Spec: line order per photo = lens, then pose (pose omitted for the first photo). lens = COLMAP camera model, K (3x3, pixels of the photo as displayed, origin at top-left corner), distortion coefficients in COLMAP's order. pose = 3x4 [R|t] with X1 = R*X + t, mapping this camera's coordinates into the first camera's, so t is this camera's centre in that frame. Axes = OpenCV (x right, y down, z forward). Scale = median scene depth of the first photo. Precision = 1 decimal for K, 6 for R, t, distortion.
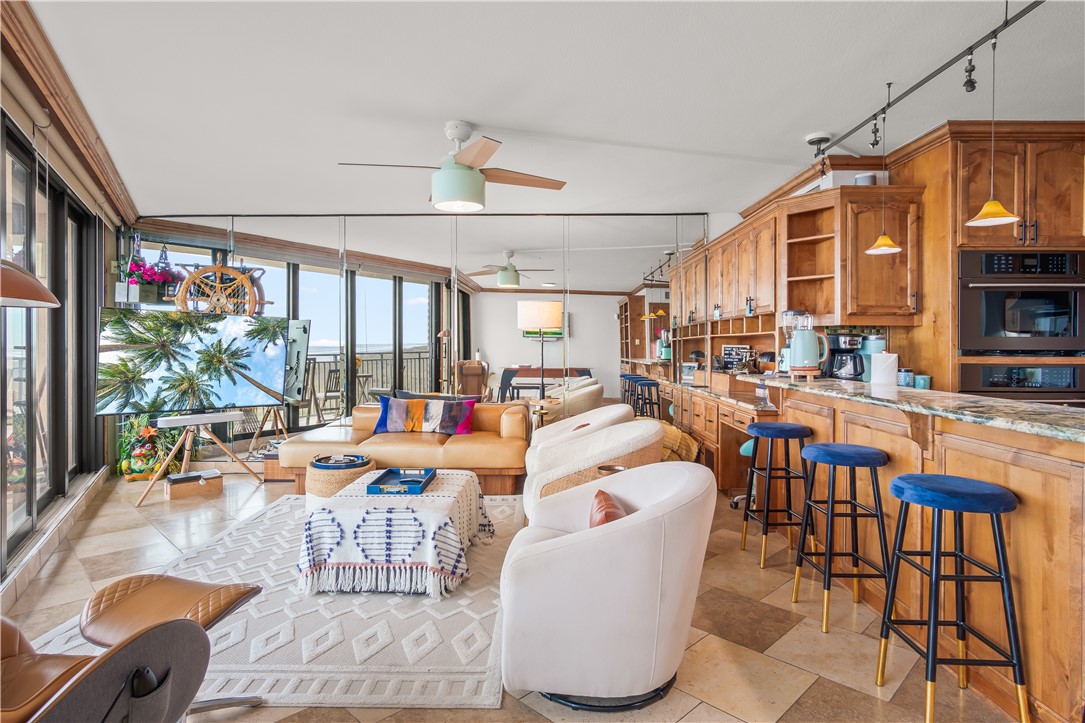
lens RADIAL K [[588.2, 0, 541.5], [0, 588.2, 346.6], [0, 0, 1]] dist [-0.005736, 0.005657]
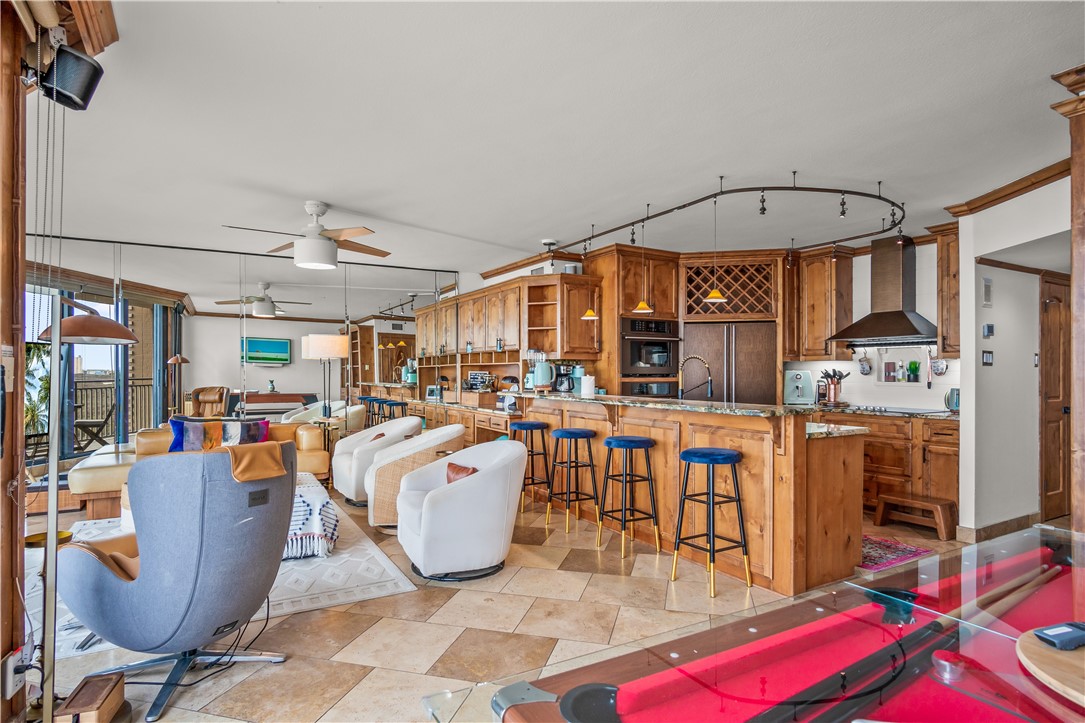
lens RADIAL K [[588.2, 0, 543.6], [0, 588.2, 367.1], [0, 0, 1]] dist [-0.005736, 0.005657]
pose [[0.858471, 0.002190, 0.512858, -0.357374], [0.002286, 0.999965, -0.008095, -0.001529], [-0.512857, 0.008122, 0.858435, -0.358562]]
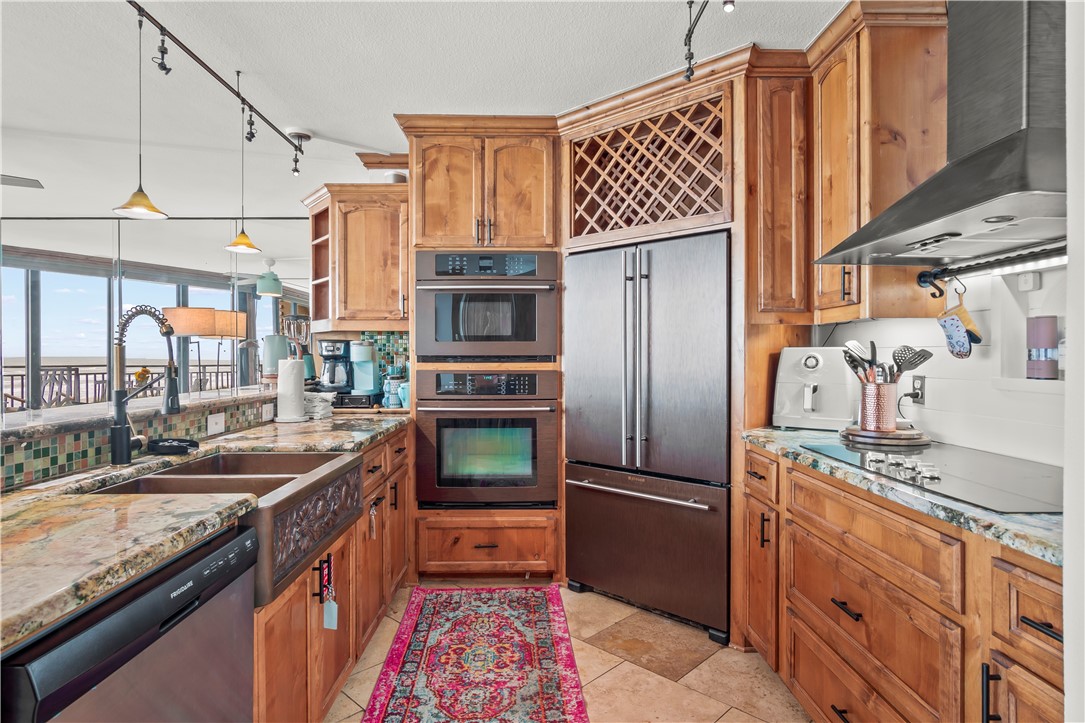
lens RADIAL K [[588.2, 0, 553.0], [0, 588.2, 353.4], [0, 0, 1]] dist [-0.005736, 0.005657]
pose [[0.999868, -0.002332, 0.016058, 0.851711], [0.002473, 0.999959, -0.008729, 0.009909], [-0.016037, 0.008767, 0.999833, 0.044233]]
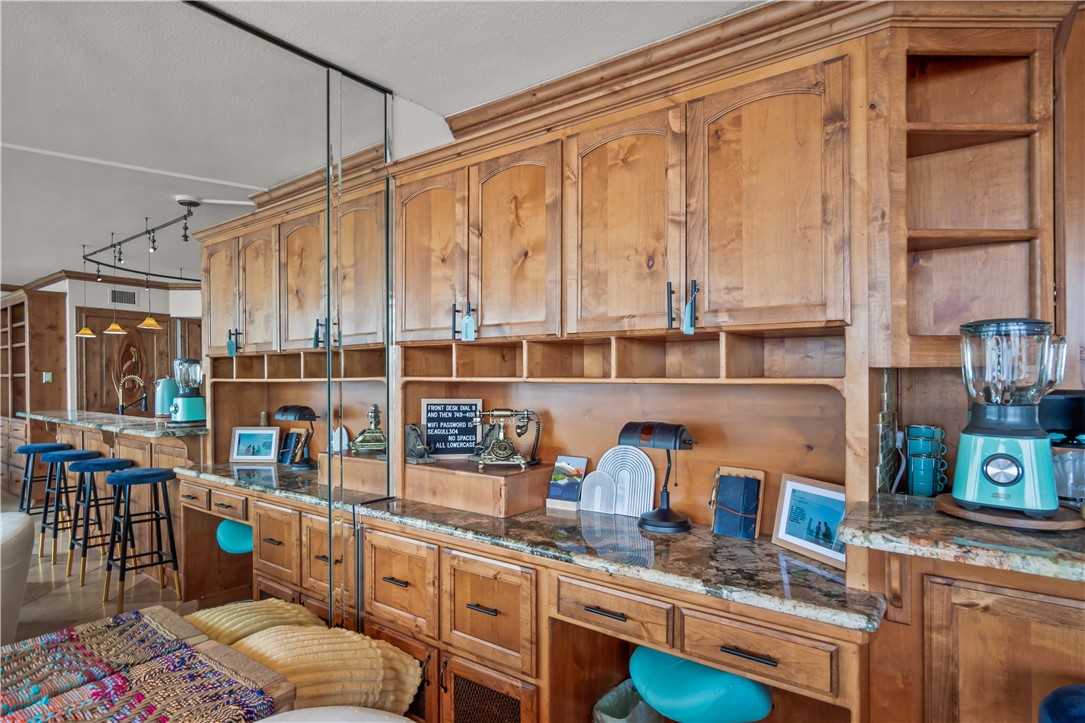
lens RADIAL K [[588.2, 0, 535.7], [0, 588.2, 362.8], [0, 0, 1]] dist [-0.005736, 0.005657]
pose [[0.593474, 0.013452, 0.804741, 0.001977], [0.004078, 0.999797, -0.019721, -0.032015], [-0.804843, 0.014985, 0.593299, 1.027881]]
